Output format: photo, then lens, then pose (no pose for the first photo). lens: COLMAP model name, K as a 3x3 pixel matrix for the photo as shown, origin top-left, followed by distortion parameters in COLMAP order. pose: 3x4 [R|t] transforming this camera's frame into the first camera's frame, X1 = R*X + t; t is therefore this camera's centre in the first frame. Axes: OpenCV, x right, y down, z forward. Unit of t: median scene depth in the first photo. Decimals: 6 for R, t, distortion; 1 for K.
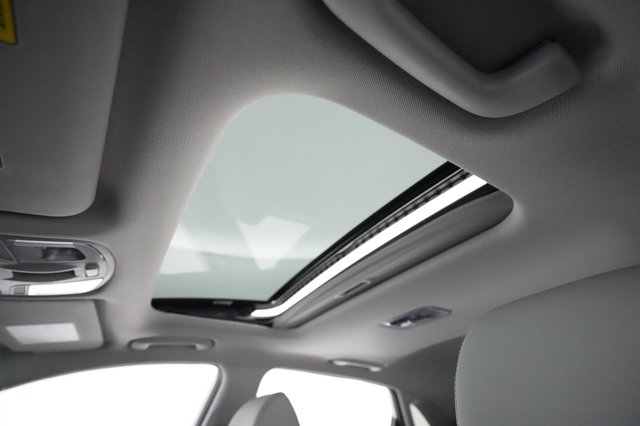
lens RADIAL K [[328.2, 0, 320.0], [0, 328.2, 213.0], [0, 0, 1]] dist [0.001088, 0.000040]
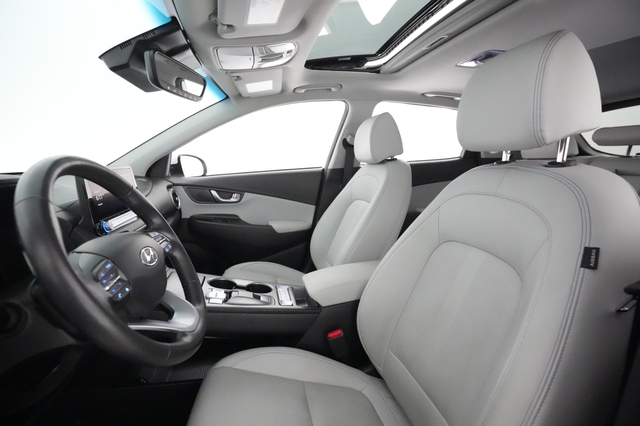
lens RADIAL K [[328.2, 0, 320.0], [0, 328.2, 213.0], [0, 0, 1]] dist [0.001088, 0.000040]
pose [[0.952218, 0.053272, -0.300736, 0.076255], [0.165281, 0.738146, 0.654082, -0.196243], [0.256832, -0.672535, 0.694071, -0.510360]]
